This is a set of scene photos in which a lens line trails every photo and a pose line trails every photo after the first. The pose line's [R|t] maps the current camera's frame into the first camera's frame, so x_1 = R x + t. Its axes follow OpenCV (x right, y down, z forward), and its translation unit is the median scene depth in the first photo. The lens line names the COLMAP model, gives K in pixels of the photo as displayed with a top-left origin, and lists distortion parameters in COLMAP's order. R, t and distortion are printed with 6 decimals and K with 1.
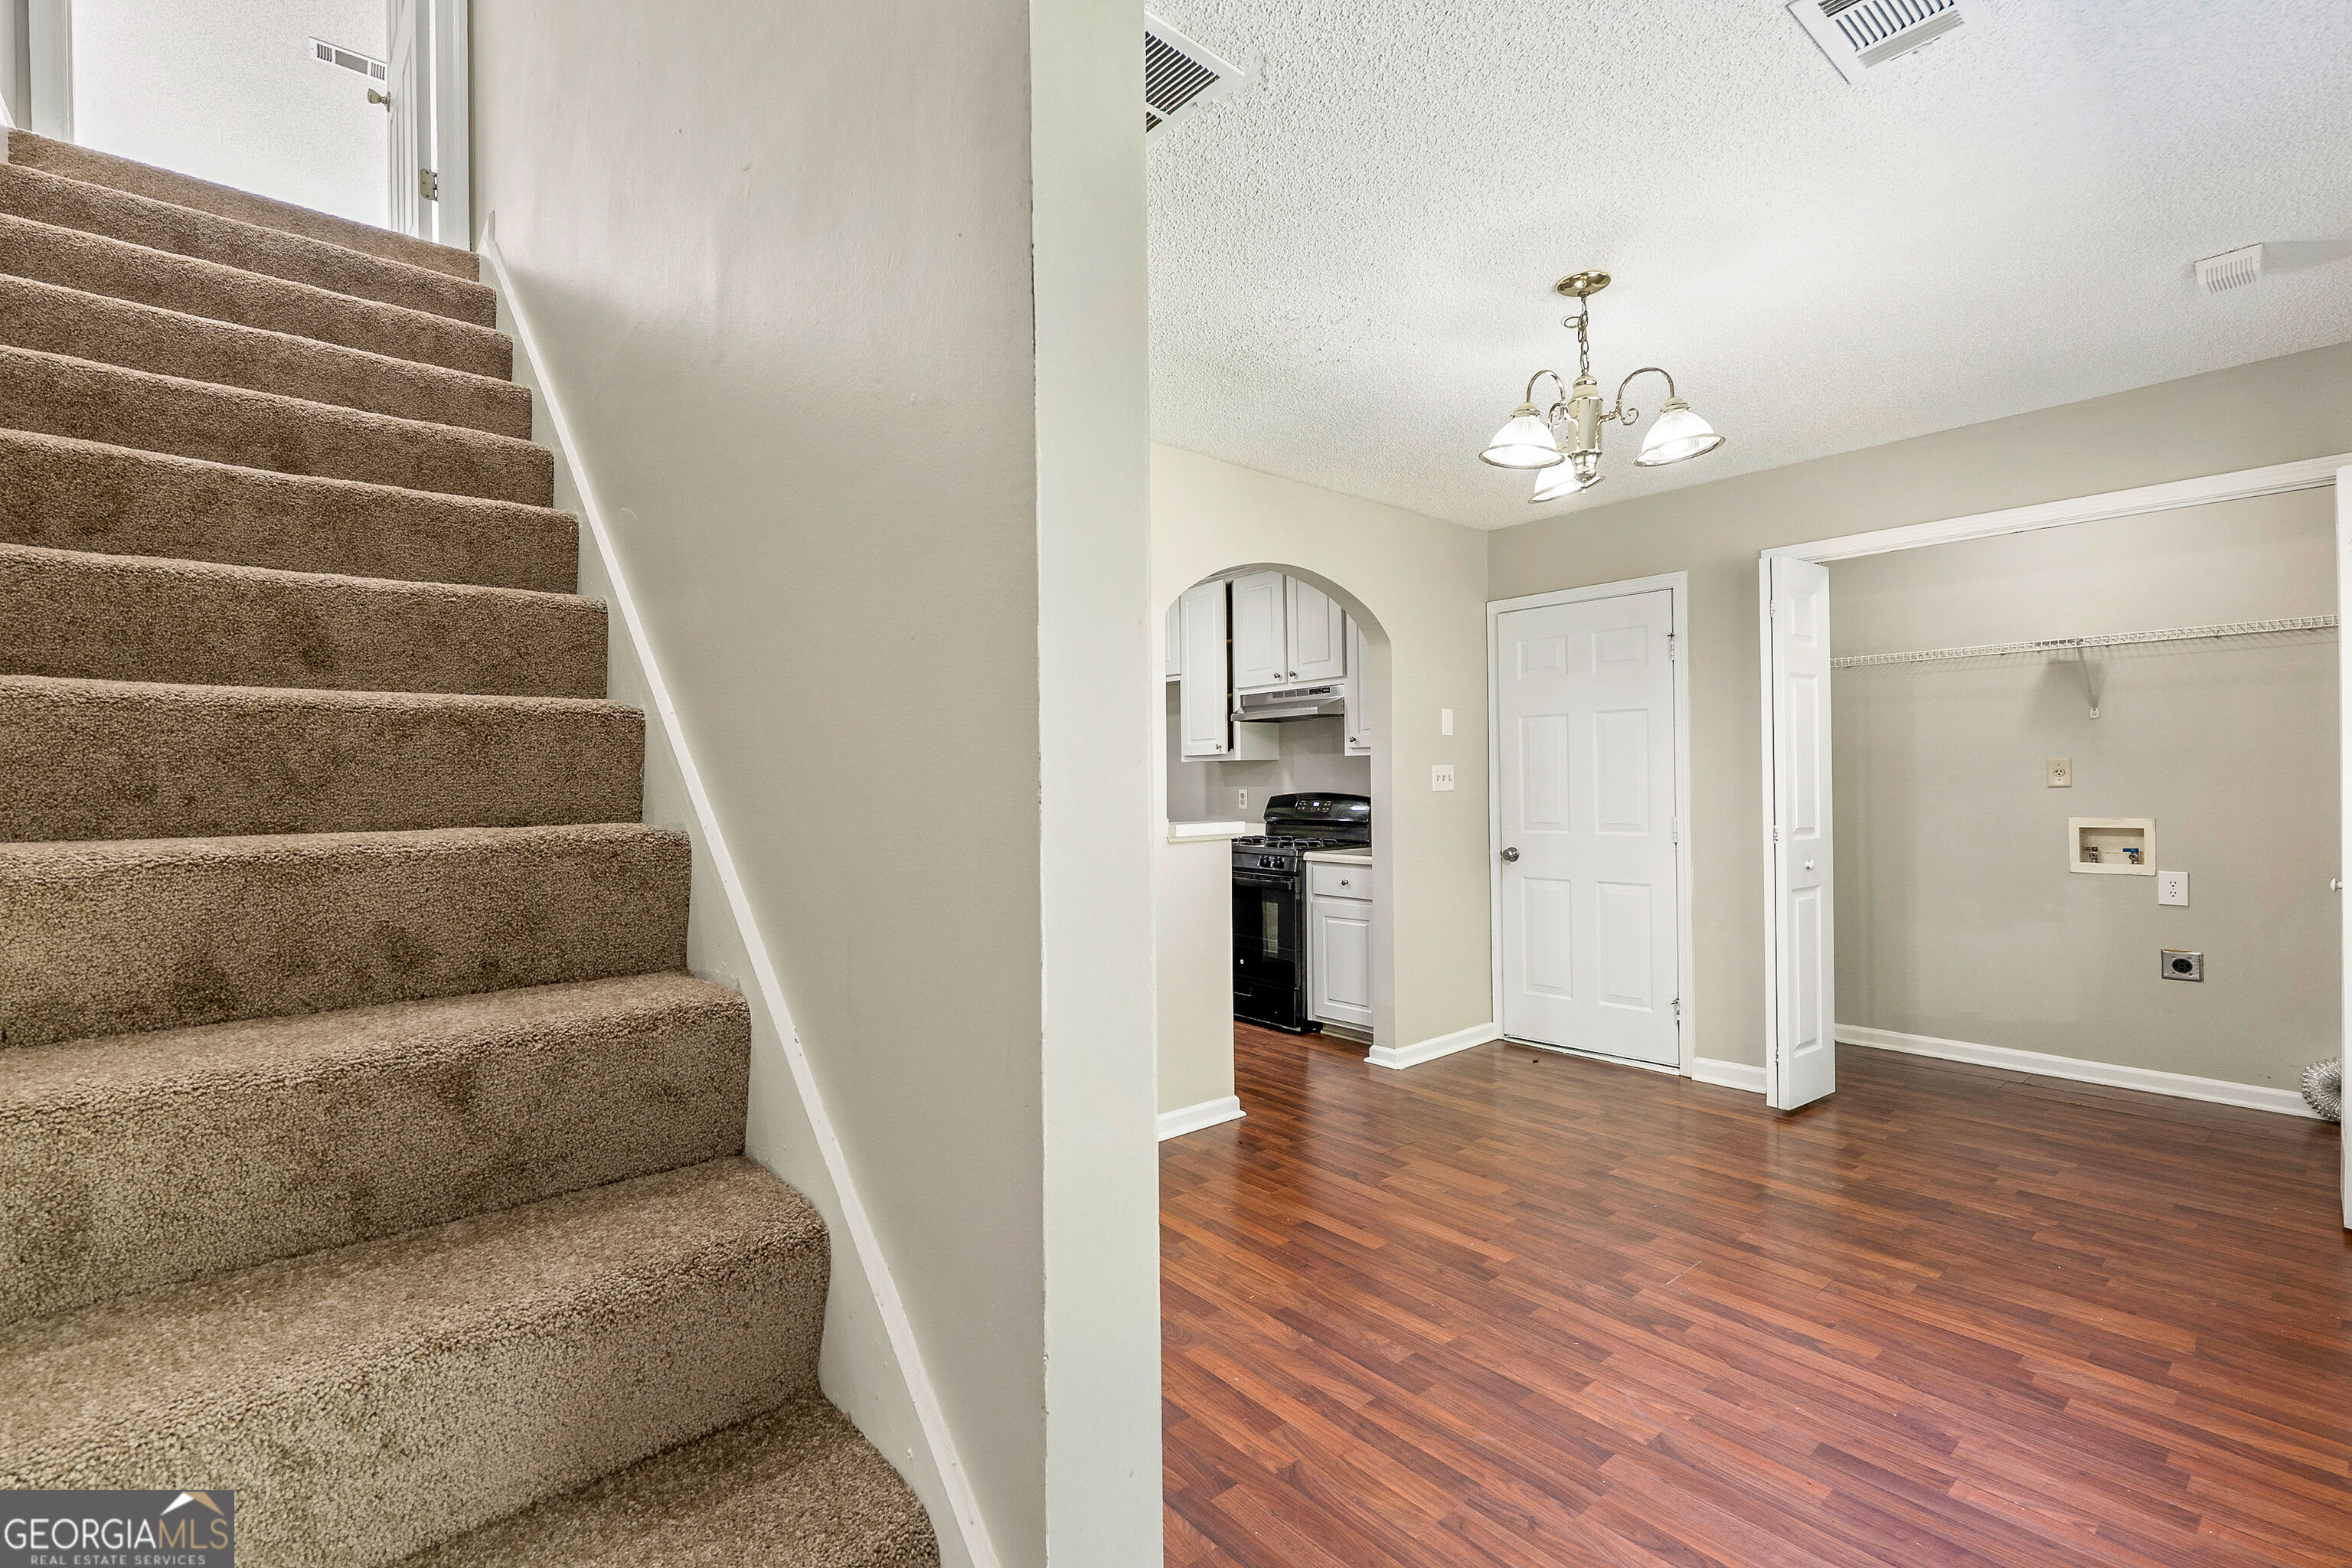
lens RADIAL K [[1031.7, 0, 1169.6], [0, 1031.7, 784.4], [0, 0, 1]] dist [-0.001120, -0.000302]
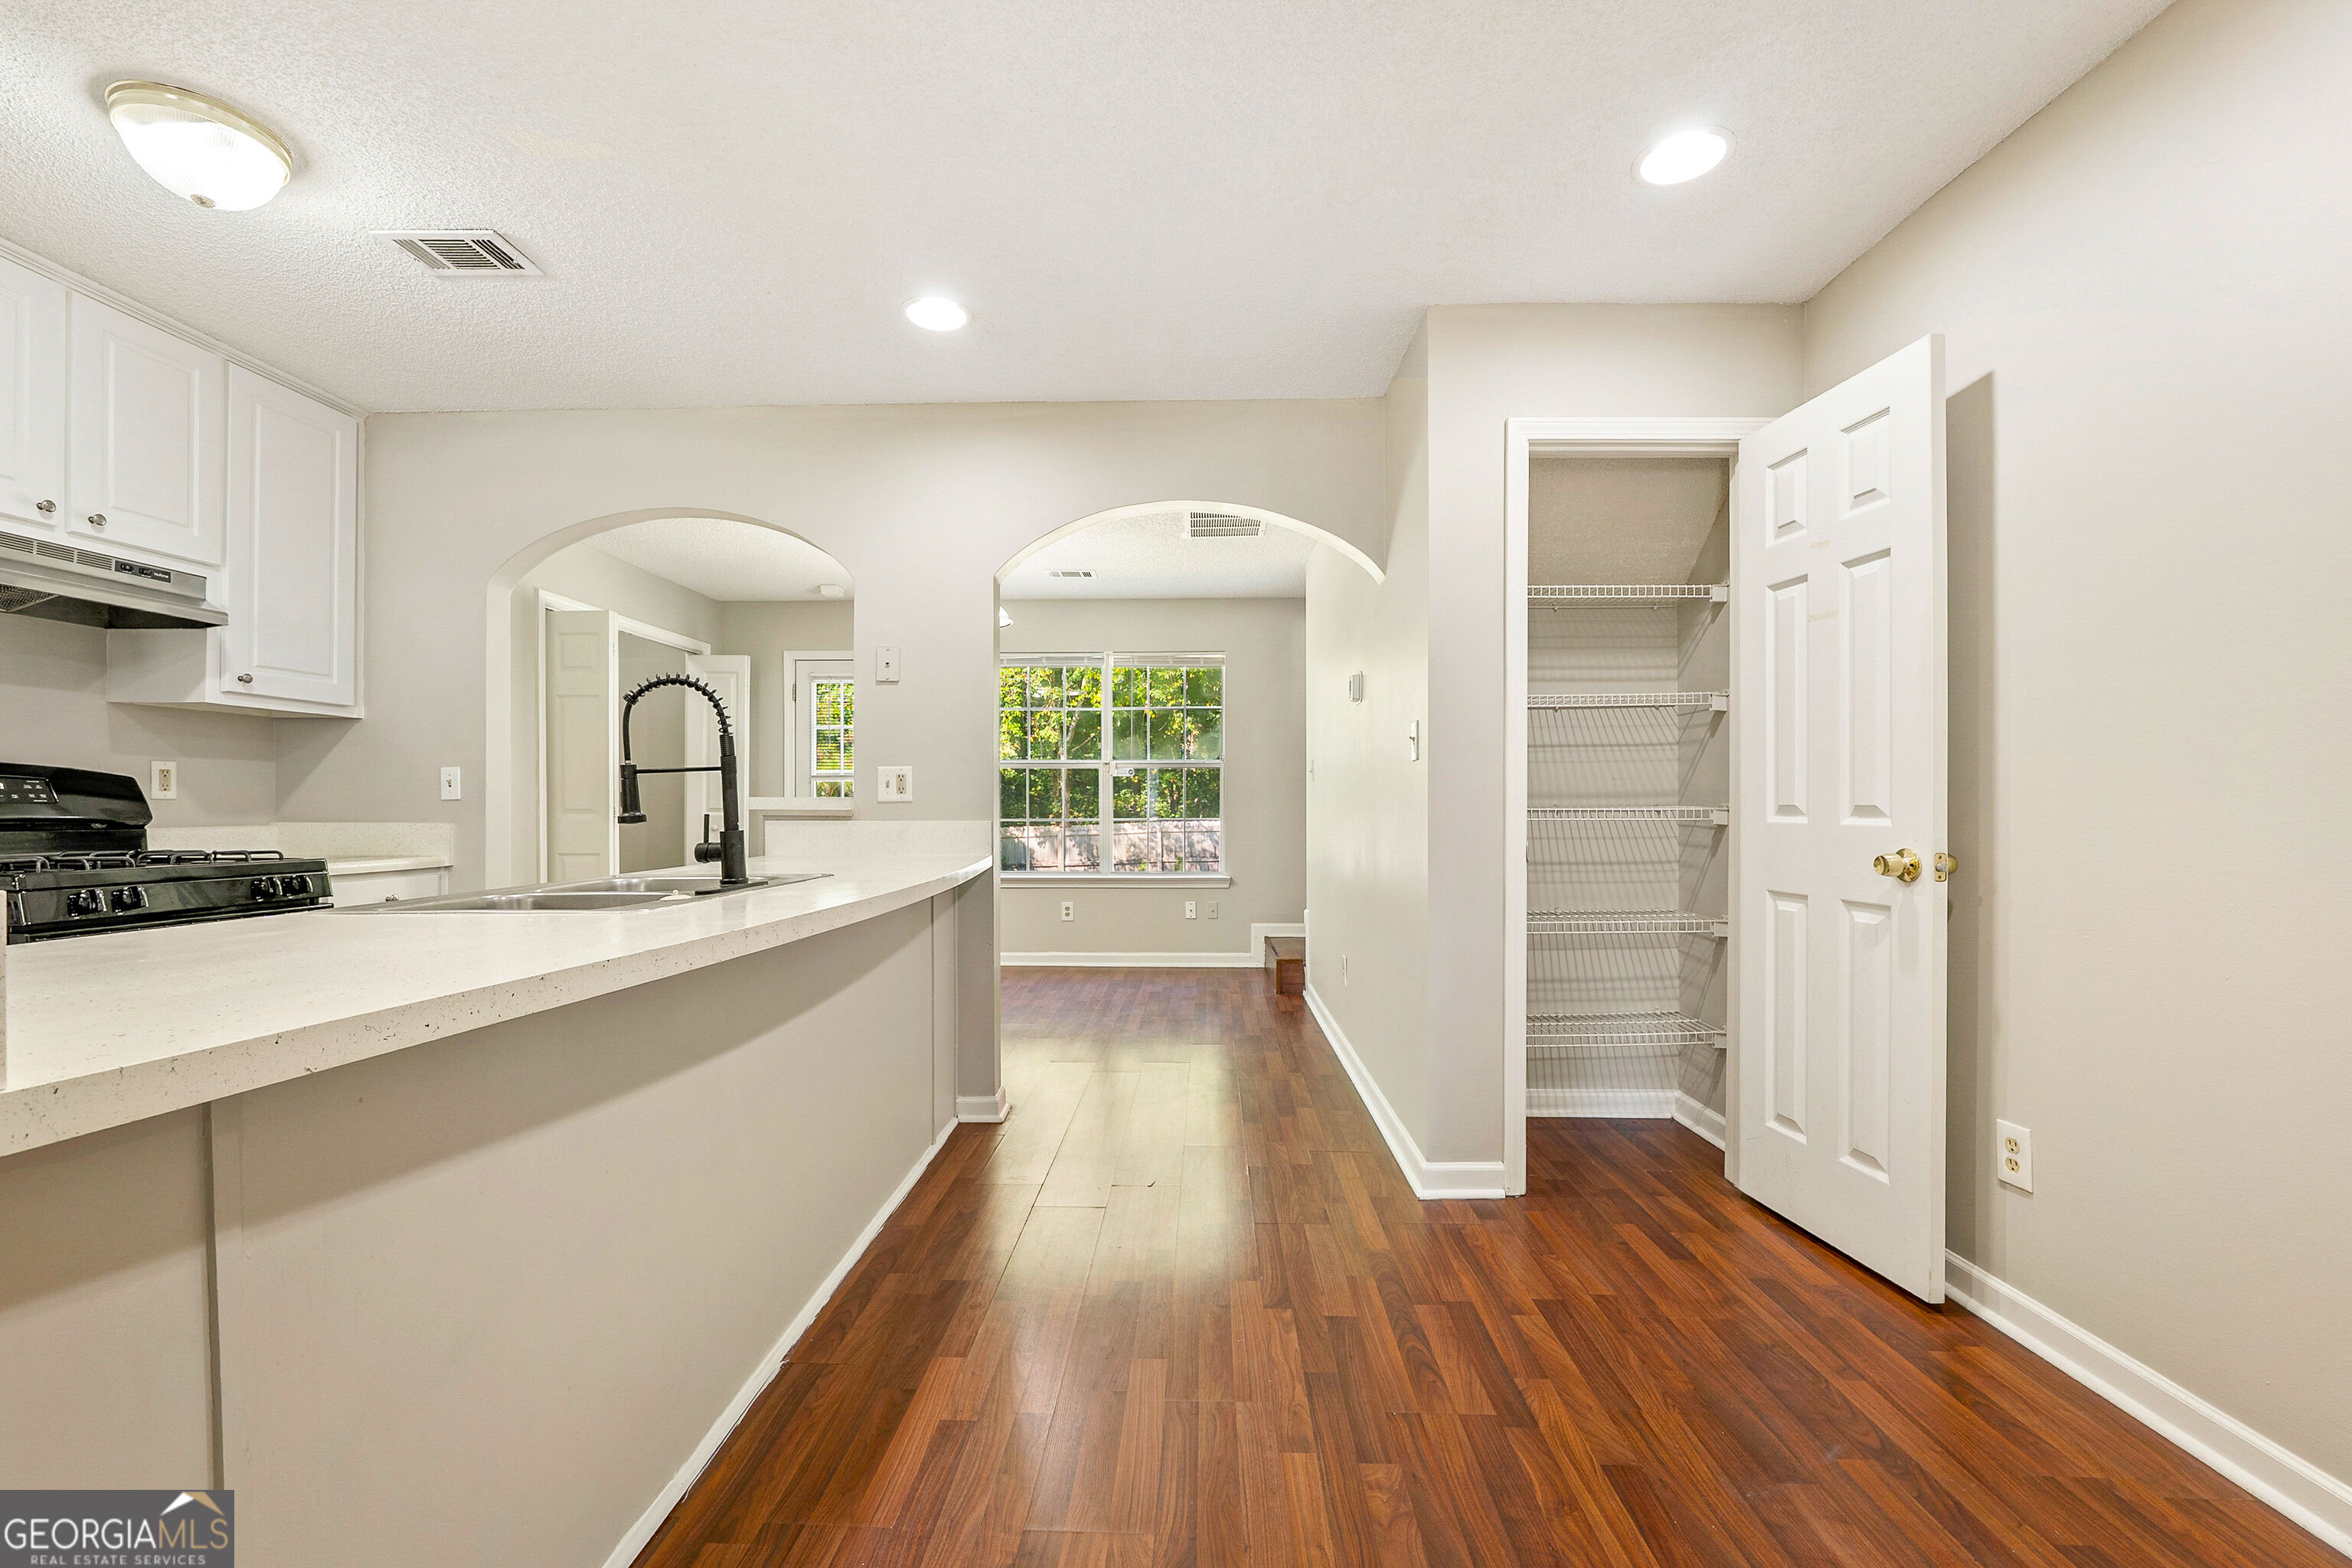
lens RADIAL K [[956.8, 0, 1165.2], [0, 956.8, 802.9], [0, 0, 1]] dist [-0.013865, 0.000008]
pose [[-0.741882, 0.013663, 0.670391, -0.849666], [0.009292, 0.999906, -0.010095, 0.056999], [-0.670466, -0.001259, -0.741940, 1.514377]]
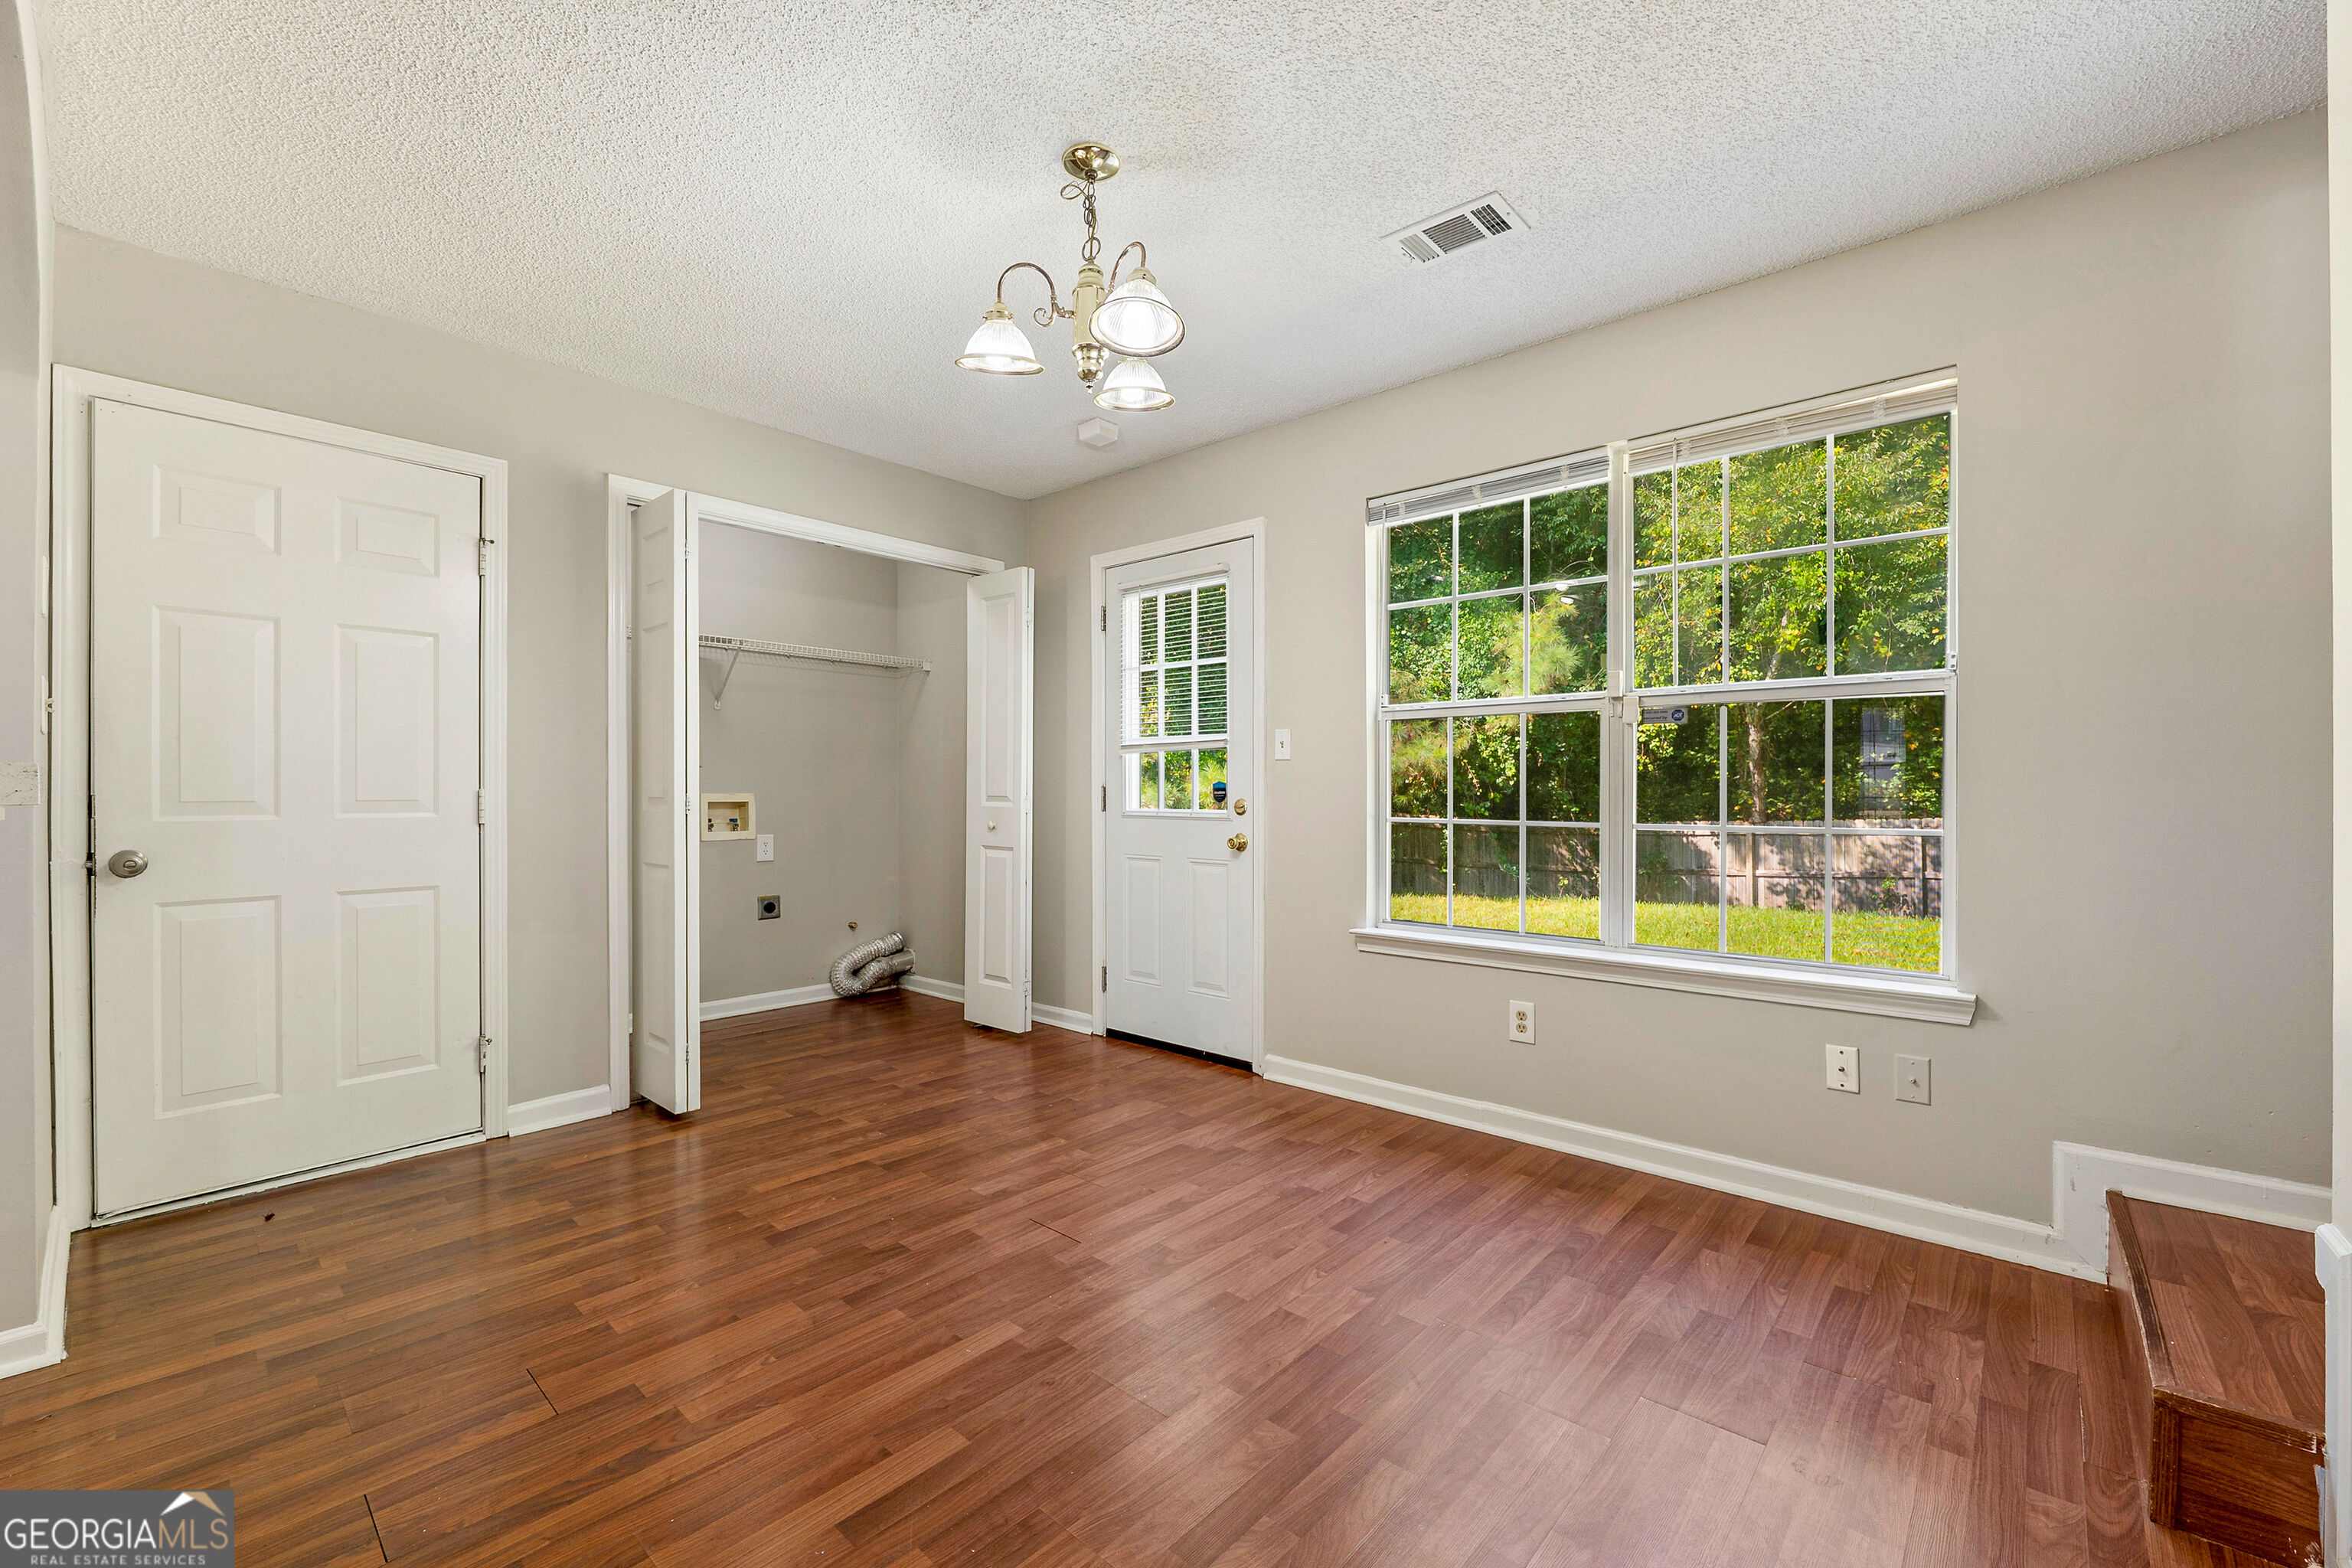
lens RADIAL K [[957.6, 0, 1169.8], [0, 957.6, 791.4], [0, 0, 1]] dist [-0.013227, 0.000204]
pose [[-0.136326, 0.013602, 0.990571, -0.293753], [0.001938, 0.999907, -0.013464, 0.051982], [-0.990662, 0.000084, -0.136339, 0.727504]]
